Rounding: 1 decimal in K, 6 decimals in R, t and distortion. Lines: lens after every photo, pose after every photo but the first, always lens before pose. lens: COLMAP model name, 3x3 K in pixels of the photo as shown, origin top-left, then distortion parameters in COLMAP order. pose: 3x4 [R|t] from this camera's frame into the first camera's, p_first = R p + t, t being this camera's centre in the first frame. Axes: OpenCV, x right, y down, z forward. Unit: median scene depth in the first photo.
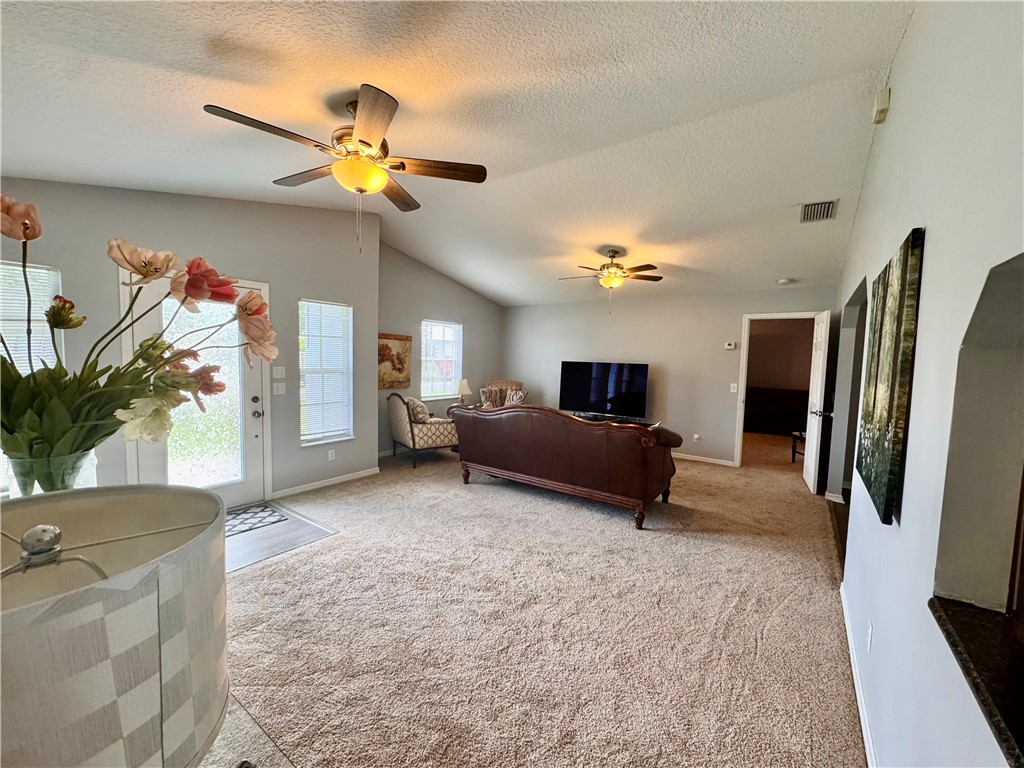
lens RADIAL K [[409.0, 0, 507.2], [0, 409.0, 383.6], [0, 0, 1]] dist [-0.000215, -0.000220]
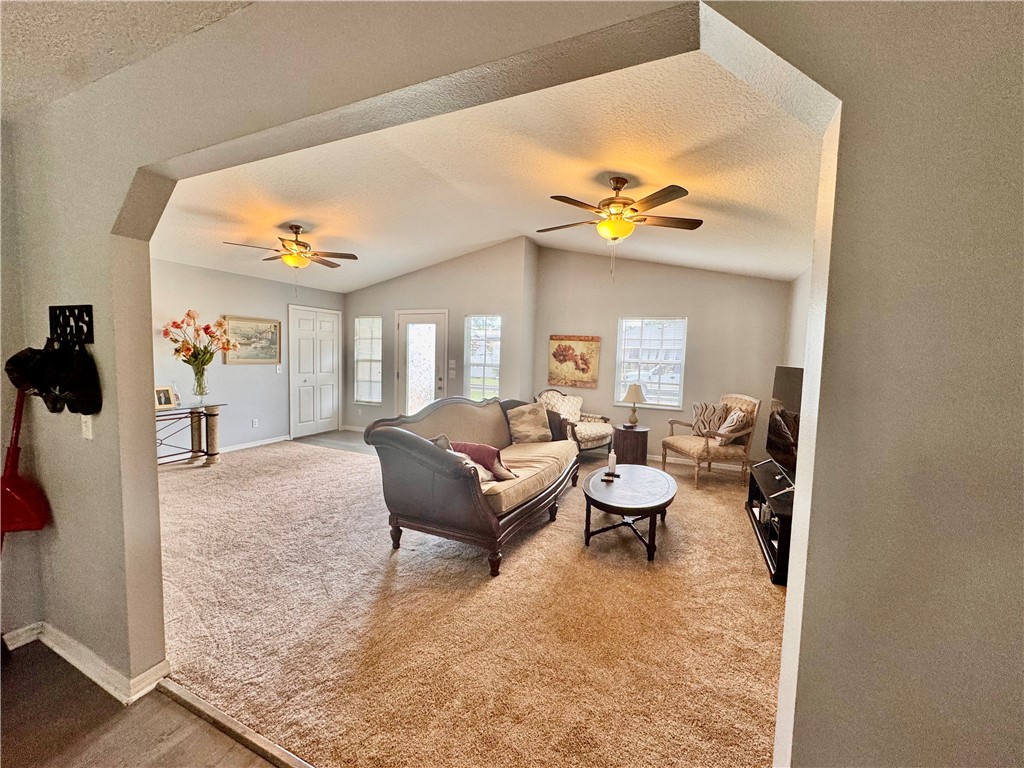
lens RADIAL K [[409.0, 0, 509.4], [0, 409.0, 380.9], [0, 0, 1]] dist [-0.000215, -0.000220]
pose [[0.209044, 0.053606, -0.976436, 0.711483], [-0.091092, 0.995222, 0.035135, -0.025794], [0.973654, 0.081601, 0.212928, 0.610773]]
